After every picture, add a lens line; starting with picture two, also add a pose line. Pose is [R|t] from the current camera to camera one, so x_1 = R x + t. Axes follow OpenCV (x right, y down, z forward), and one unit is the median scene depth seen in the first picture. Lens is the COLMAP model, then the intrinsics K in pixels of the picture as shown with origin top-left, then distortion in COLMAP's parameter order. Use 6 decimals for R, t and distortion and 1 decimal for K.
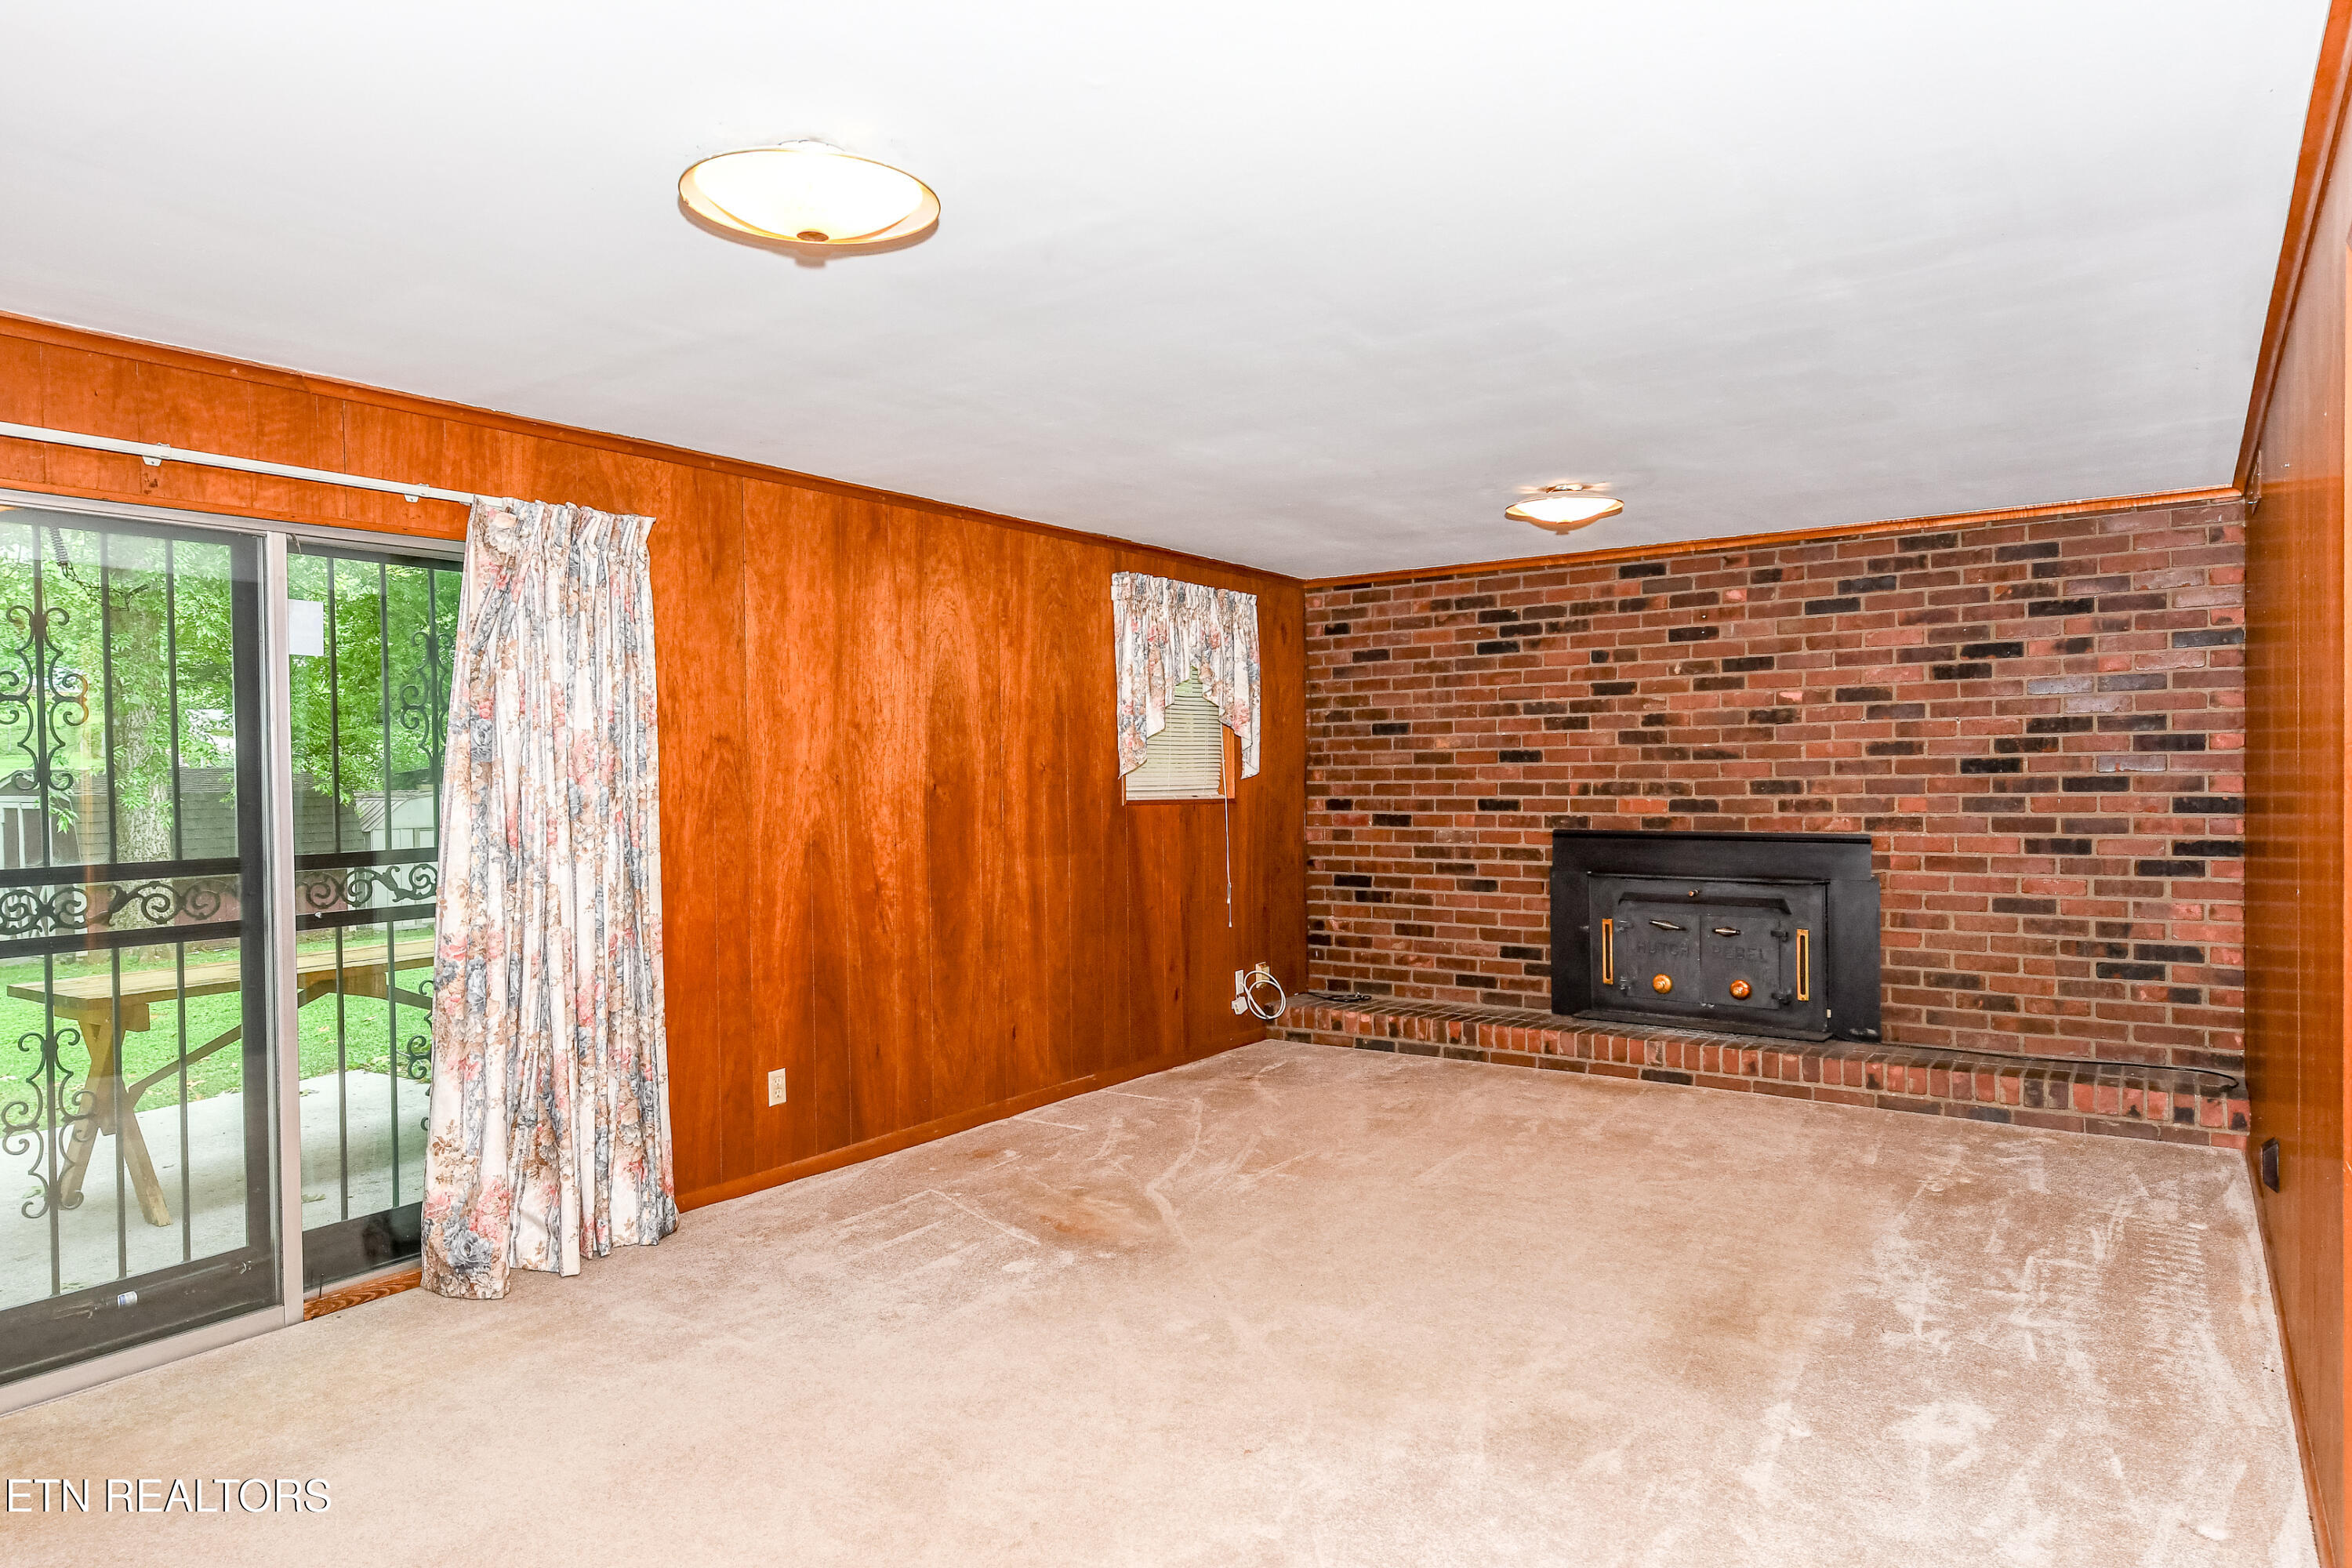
lens RADIAL K [[1427.4, 0, 1170.8], [0, 1427.4, 798.5], [0, 0, 1]] dist [-0.002914, -0.003161]
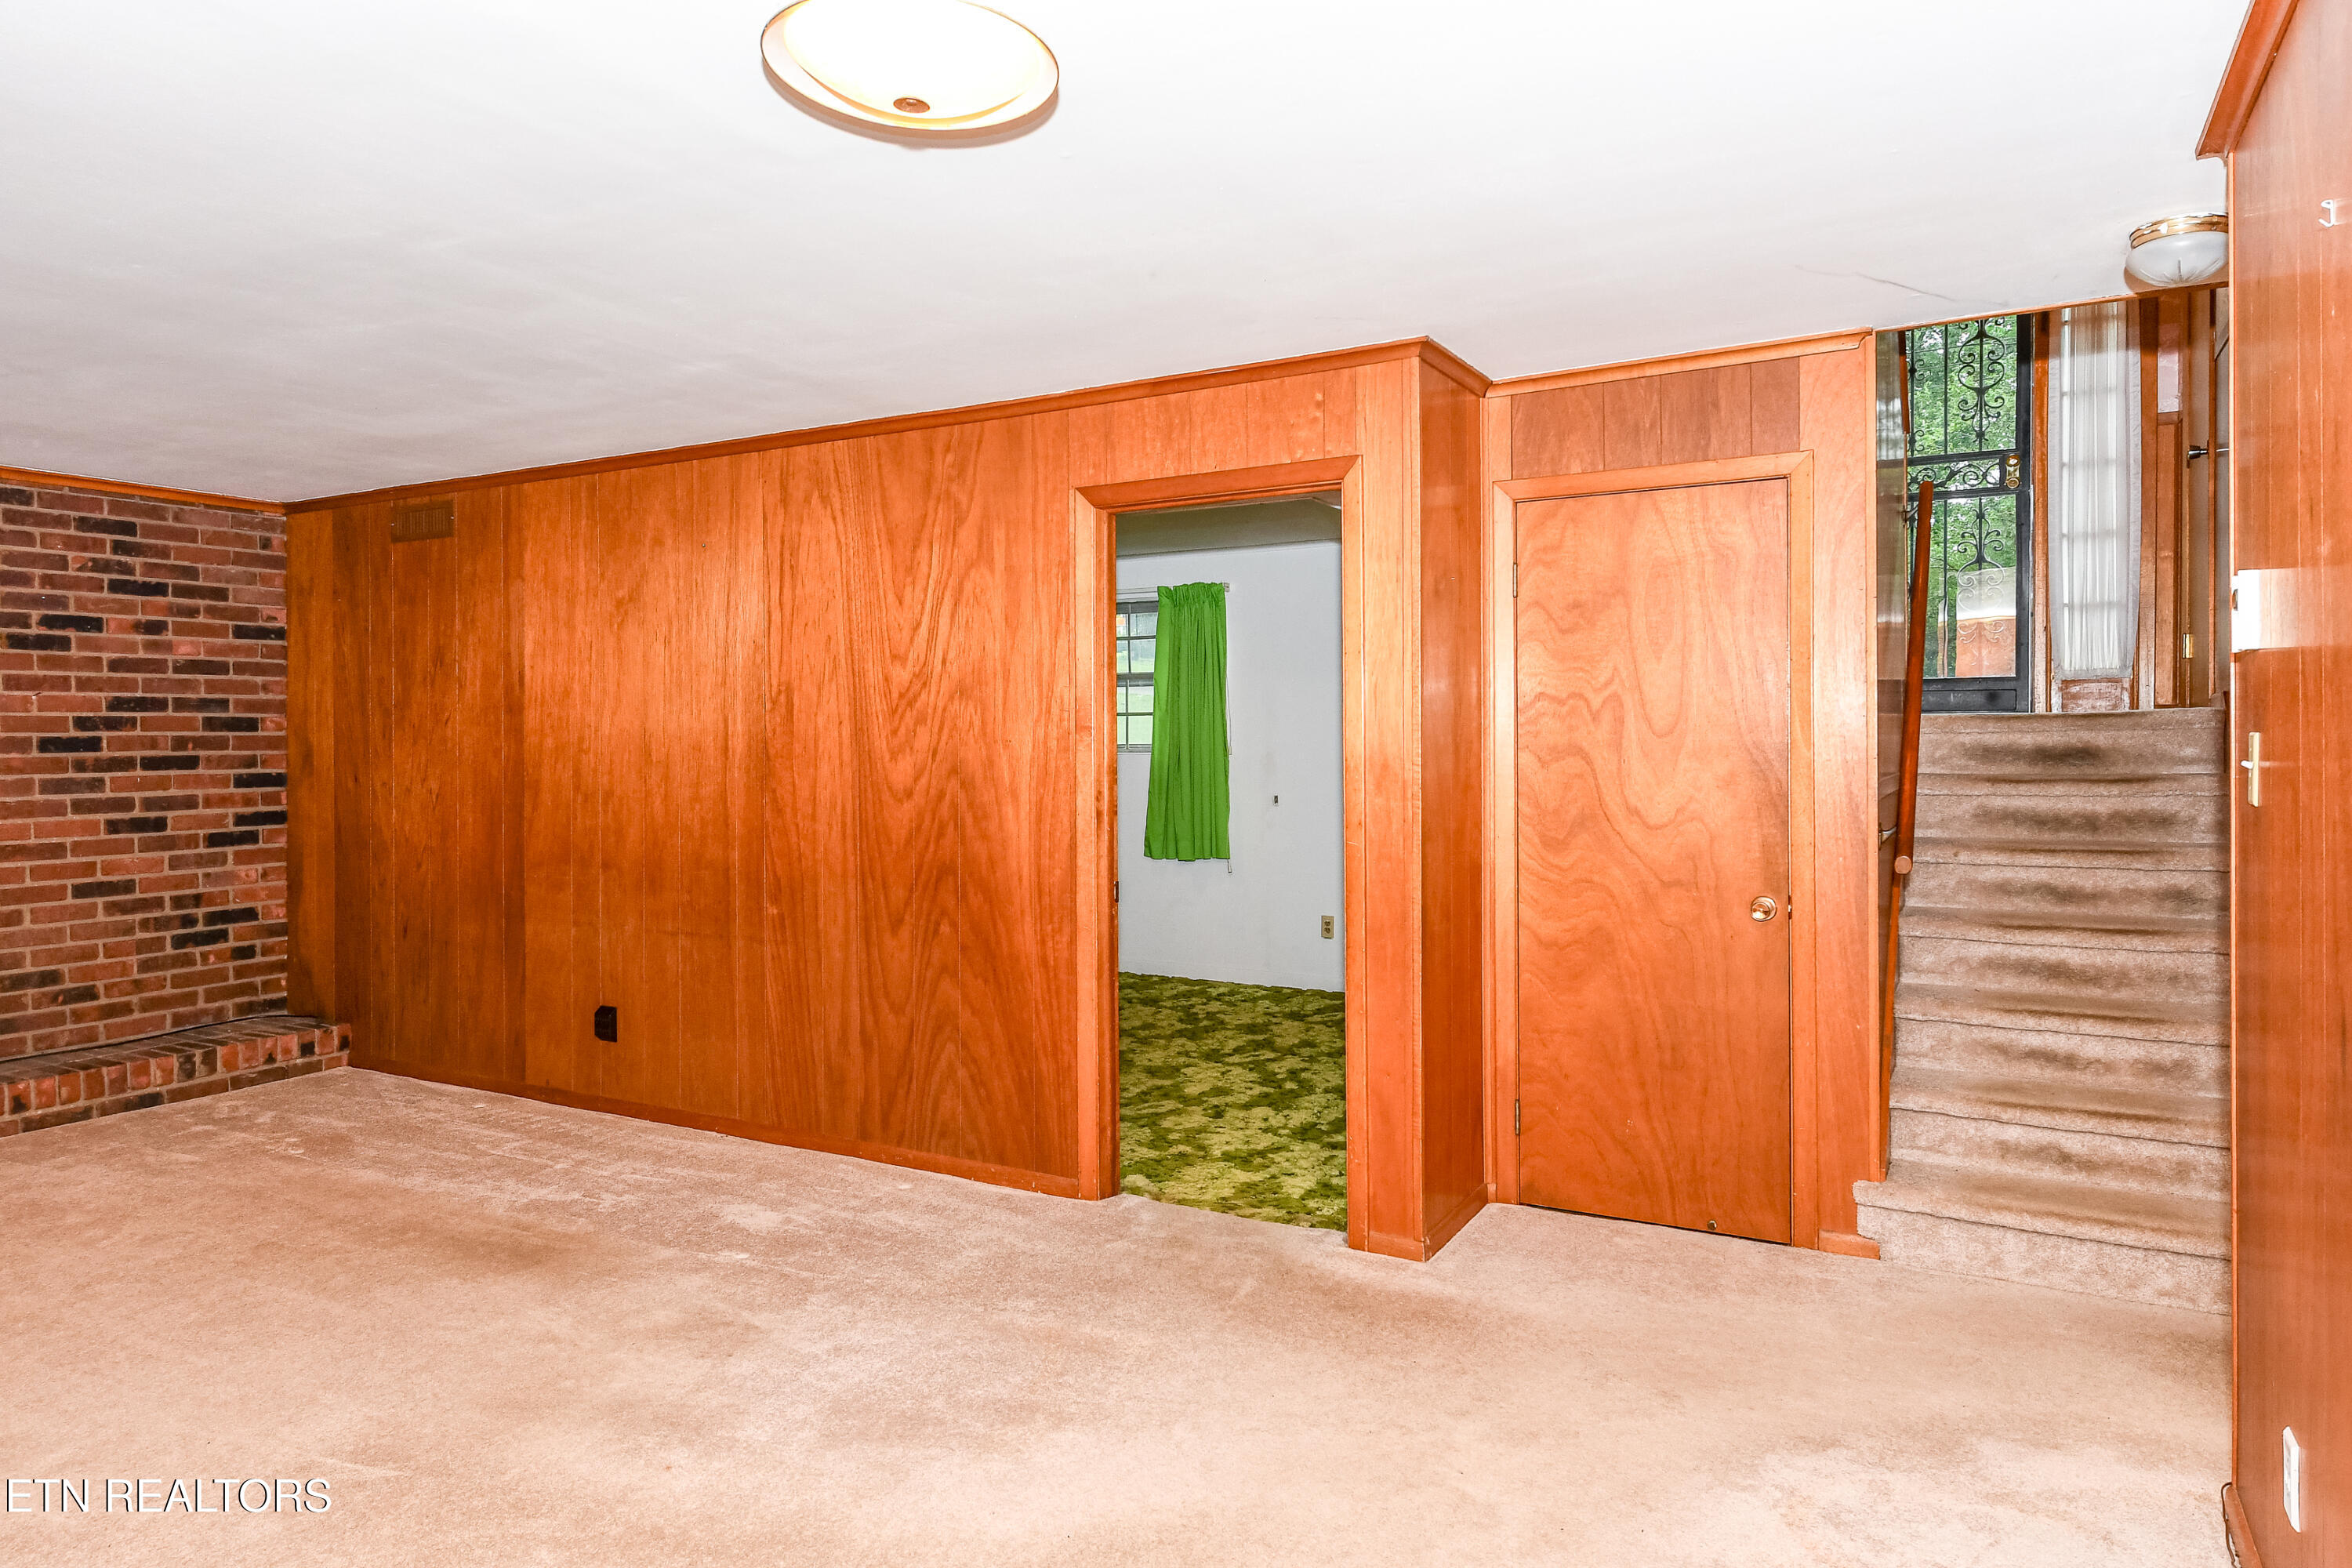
lens RADIAL K [[1427.4, 0, 1178.6], [0, 1427.4, 762.9], [0, 0, 1]] dist [-0.002914, -0.003161]
pose [[-0.119051, -0.005872, 0.992871, -0.463852], [0.024649, 0.999657, 0.008868, -0.001167], [-0.992582, 0.025529, -0.118865, 0.394982]]
